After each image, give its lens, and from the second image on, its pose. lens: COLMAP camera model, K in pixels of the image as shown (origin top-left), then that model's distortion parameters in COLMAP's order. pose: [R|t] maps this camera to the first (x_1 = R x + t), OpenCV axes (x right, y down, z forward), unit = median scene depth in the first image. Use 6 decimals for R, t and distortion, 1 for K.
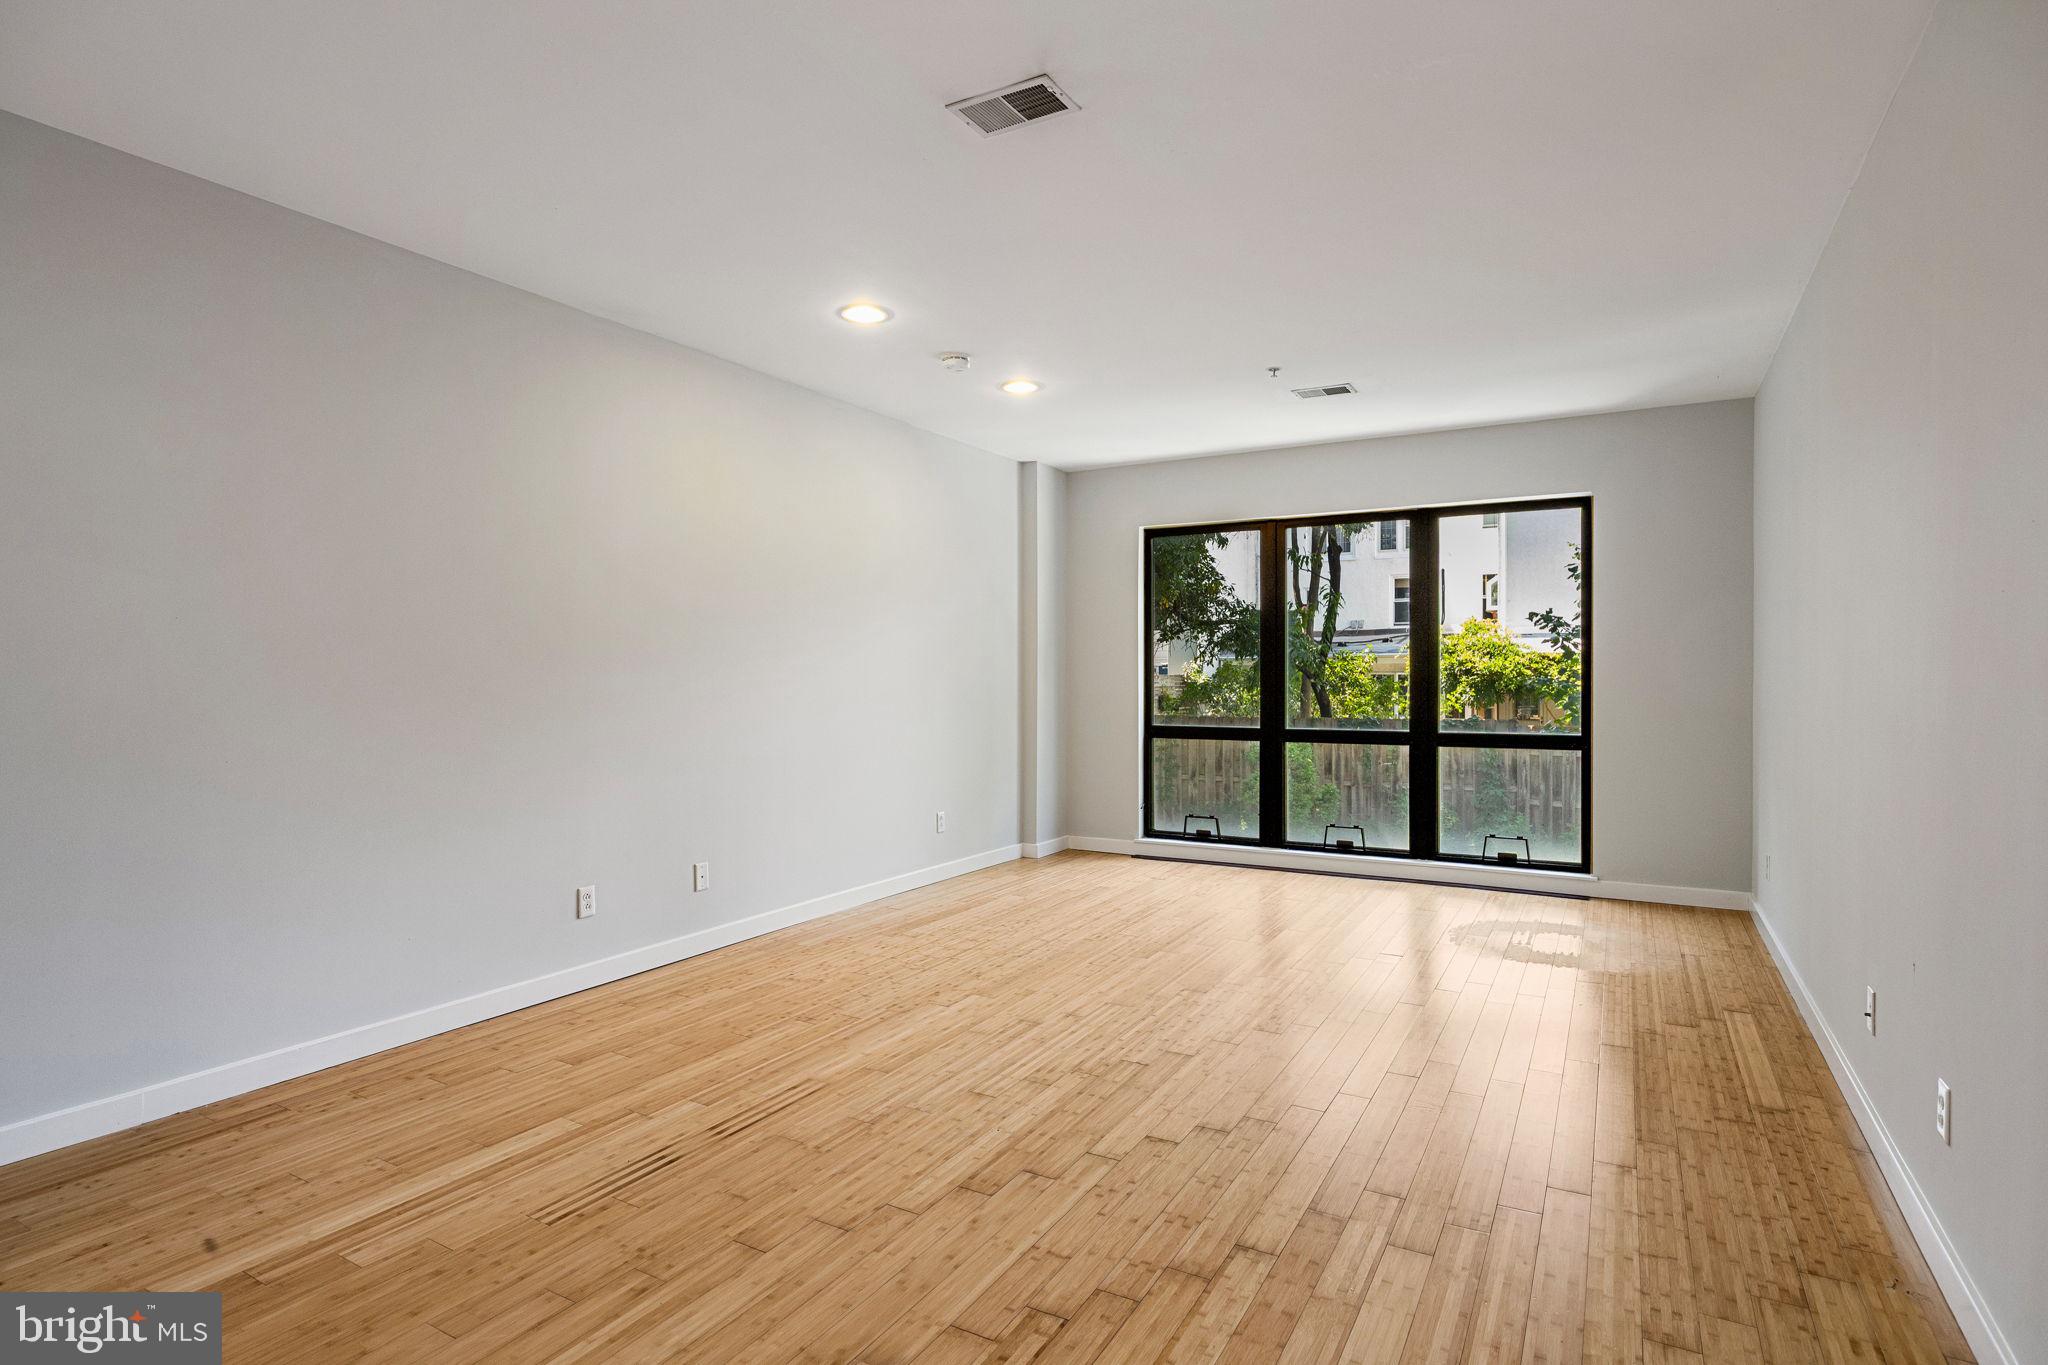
lens RADIAL K [[1047.3, 0, 1017.1], [0, 1047.3, 681.3], [0, 0, 1]] dist [-0.007678, -0.001303]
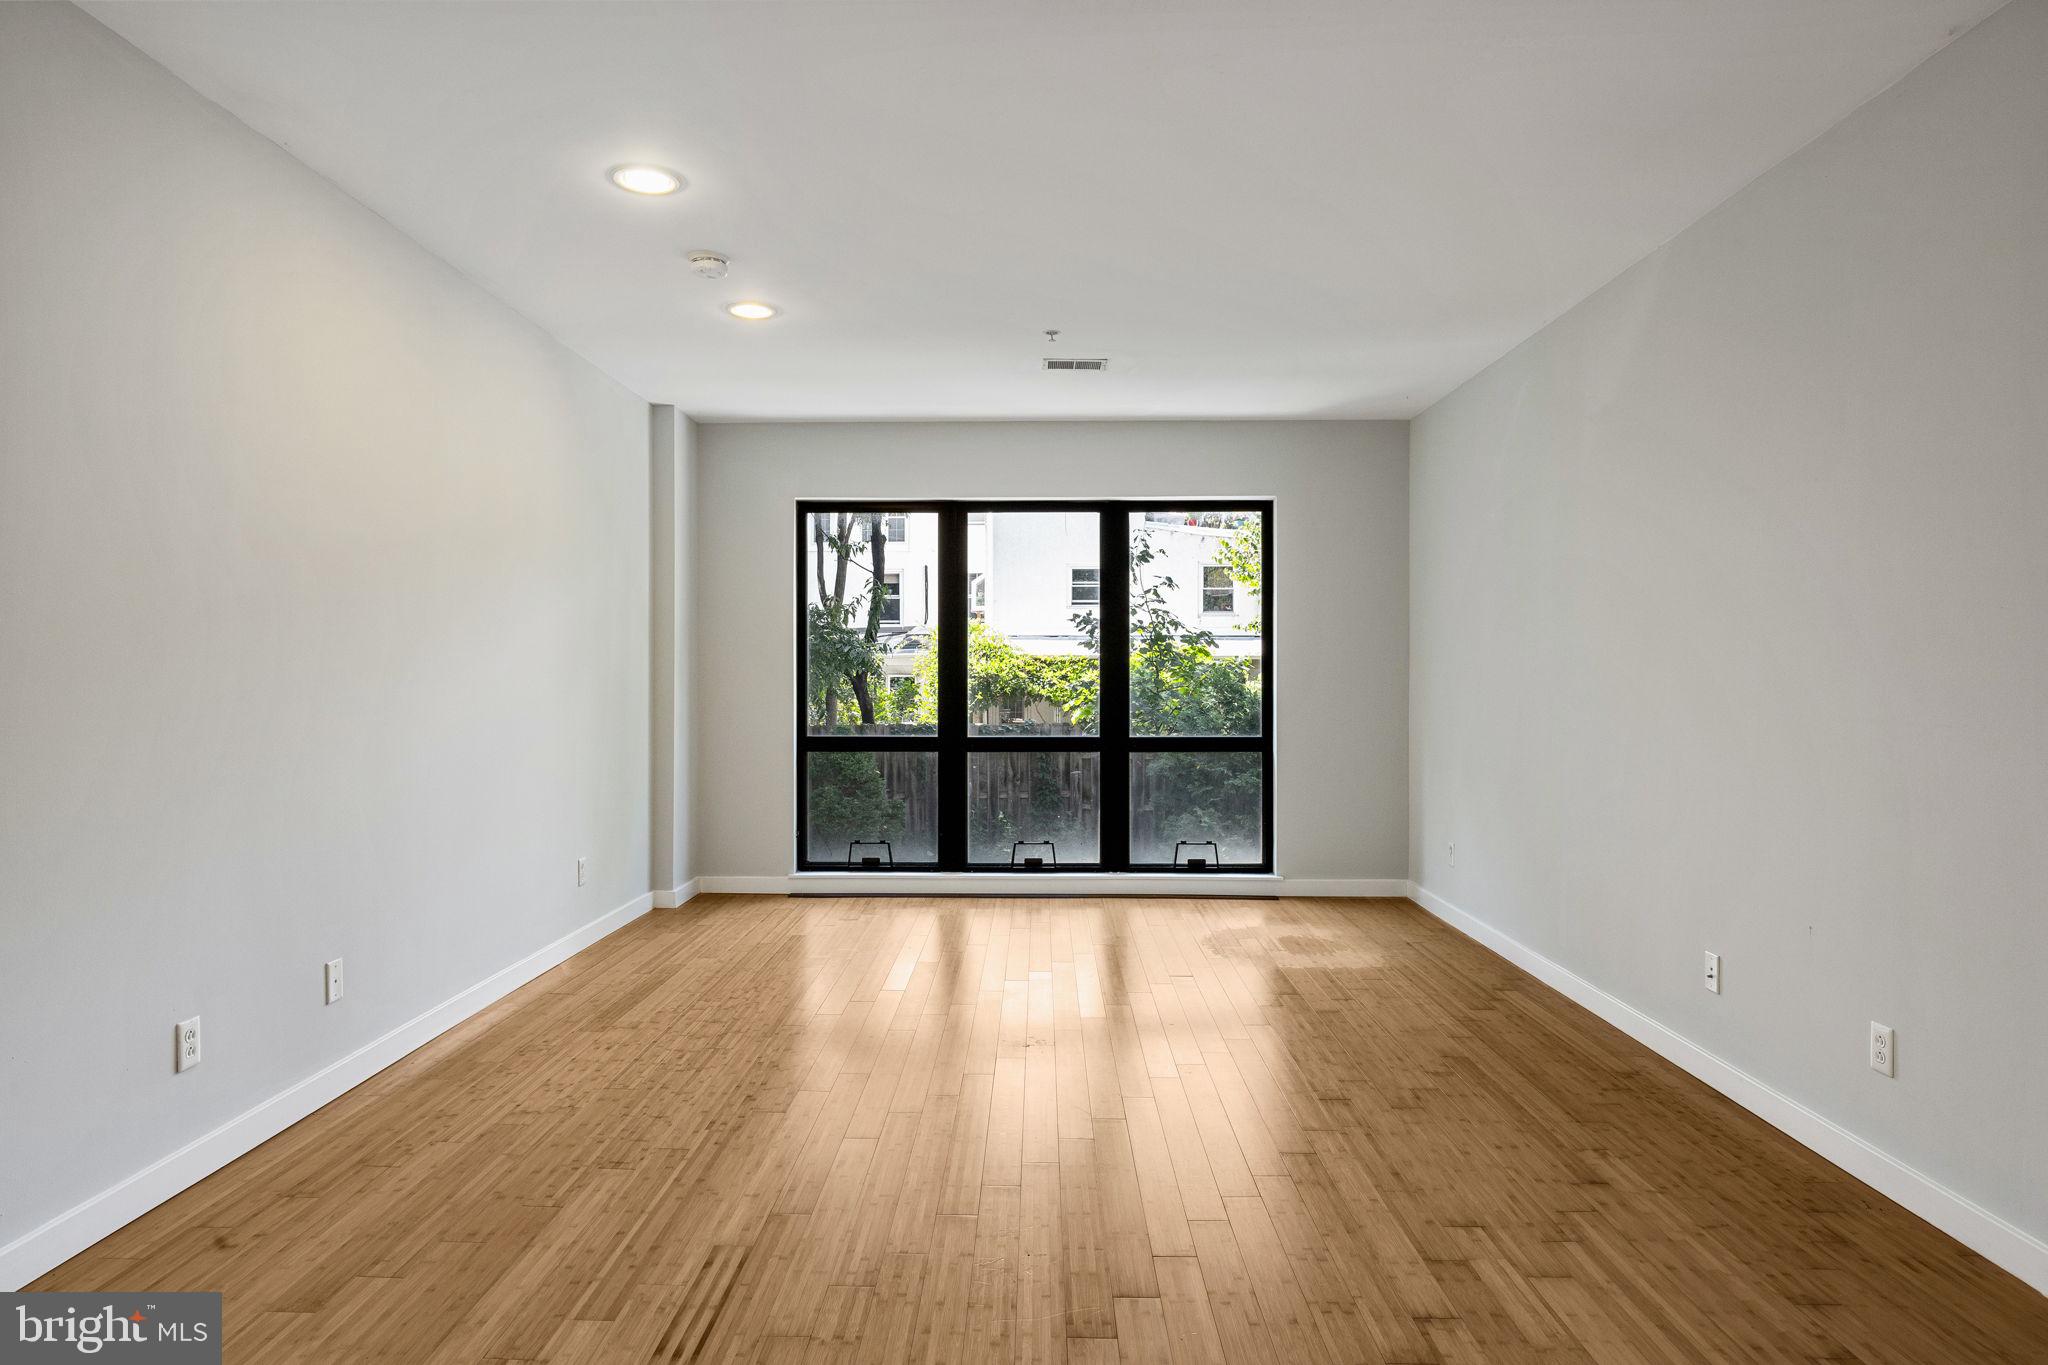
lens RADIAL K [[1188.1, 0, 1017.5], [0, 1188.1, 684.0], [0, 0, 1]] dist [-0.004424, -0.001616]
pose [[0.876265, -0.000711, 0.481829, -0.321674], [0.000765, 1.000000, 0.000084, 0.000058], [-0.481829, 0.000295, 0.876265, 0.157278]]
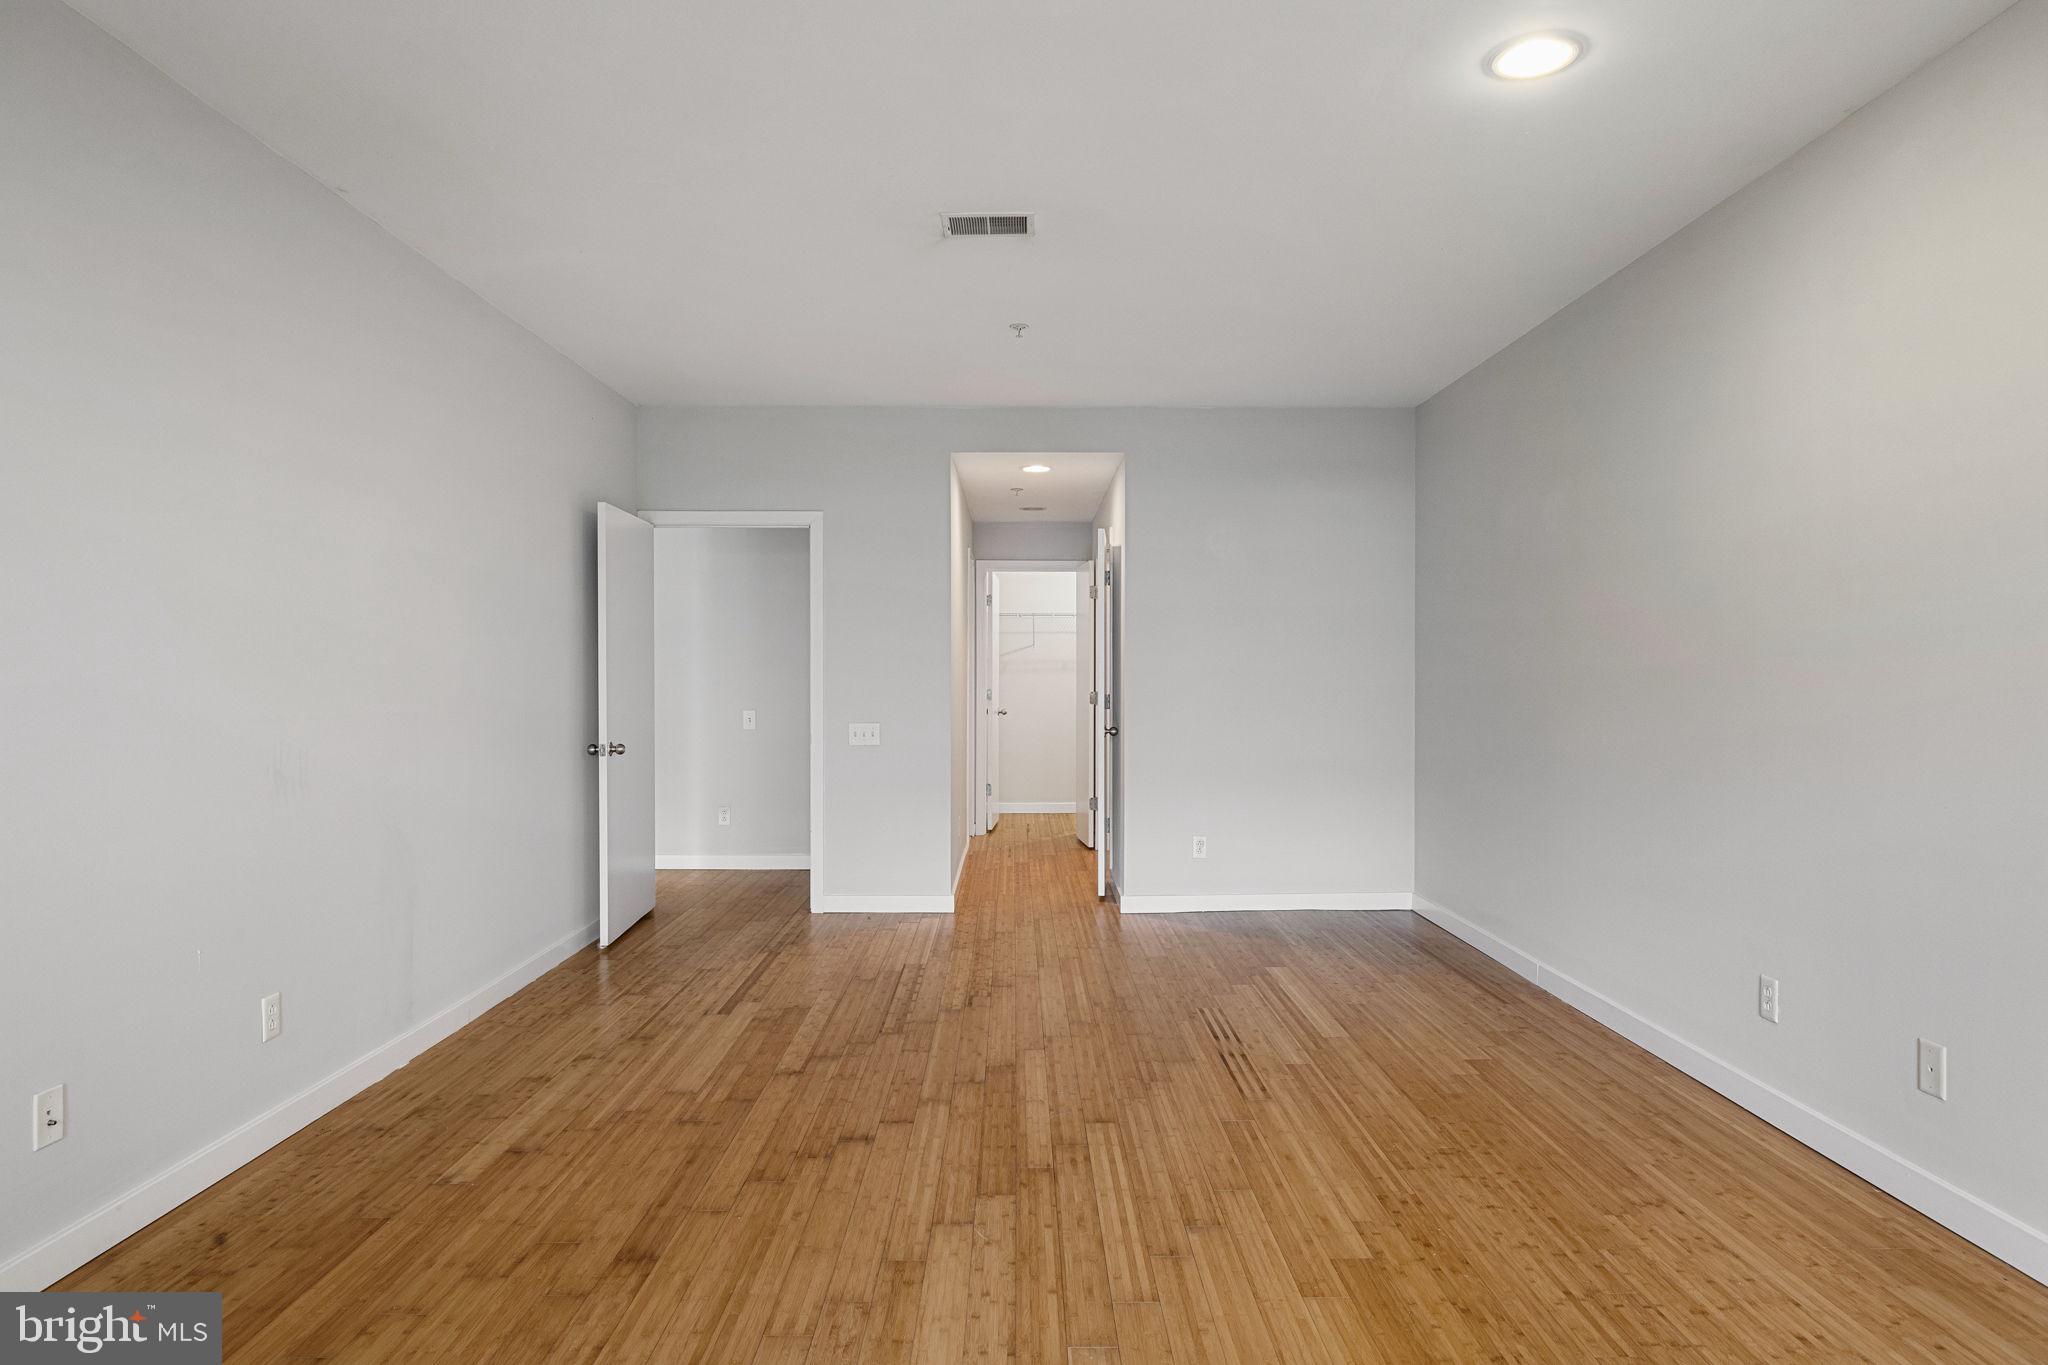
lens RADIAL K [[1188.1, 0, 1017.5], [0, 1188.1, 684.0], [0, 0, 1]] dist [-0.004424, -0.001616]
pose [[-0.865613, 0.004180, -0.500696, 0.435616], [-0.003436, 0.999892, 0.014289, -0.013221], [0.500701, 0.014089, -0.865505, 1.445876]]
